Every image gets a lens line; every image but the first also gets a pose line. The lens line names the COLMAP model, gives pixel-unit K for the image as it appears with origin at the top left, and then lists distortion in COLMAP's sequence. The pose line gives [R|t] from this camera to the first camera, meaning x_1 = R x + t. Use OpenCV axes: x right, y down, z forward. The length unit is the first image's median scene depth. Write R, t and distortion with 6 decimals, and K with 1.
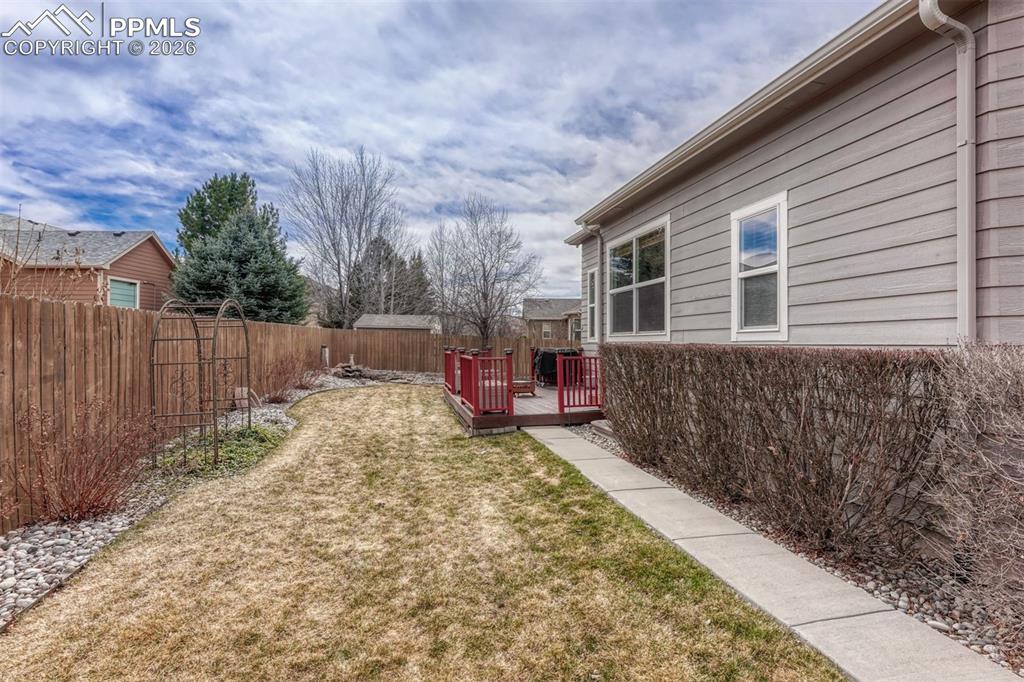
lens RADIAL K [[438.0, 0, 512.0], [0, 438.0, 341.0], [0, 0, 1]] dist [-0.002431, -0.000259]
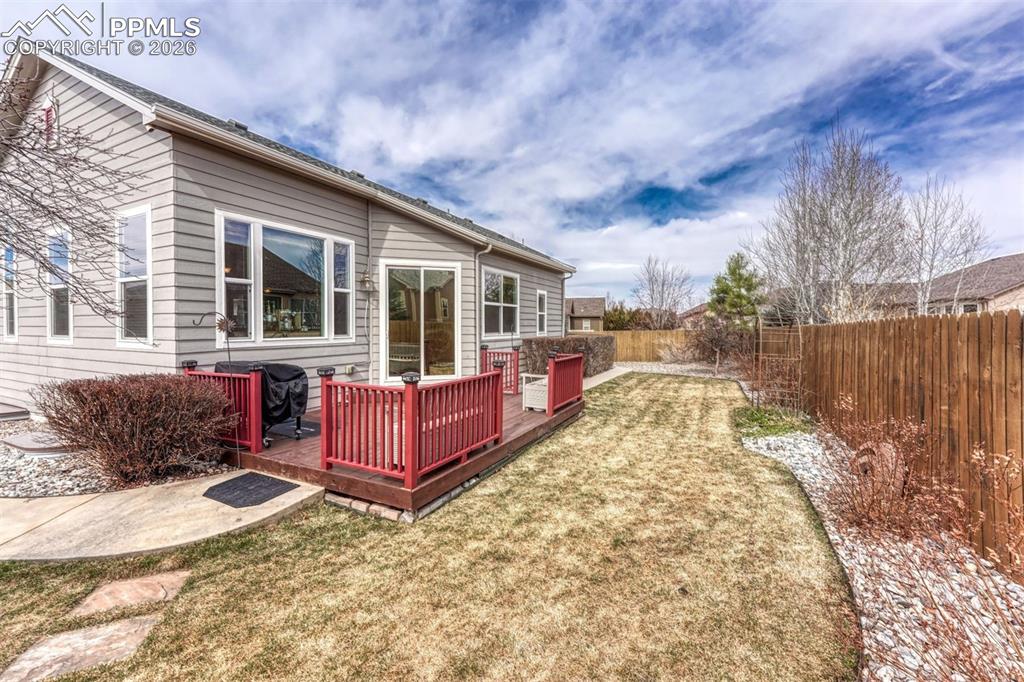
lens RADIAL K [[420.0, 0, 509.7], [0, 420.0, 334.0], [0, 0, 1]] dist [-0.011856, 0.000035]
pose [[-0.760936, -0.012440, 0.648707, -0.643115], [0.001912, 0.999769, 0.021415, -0.043428], [-0.648824, 0.017536, -0.760737, 1.866377]]
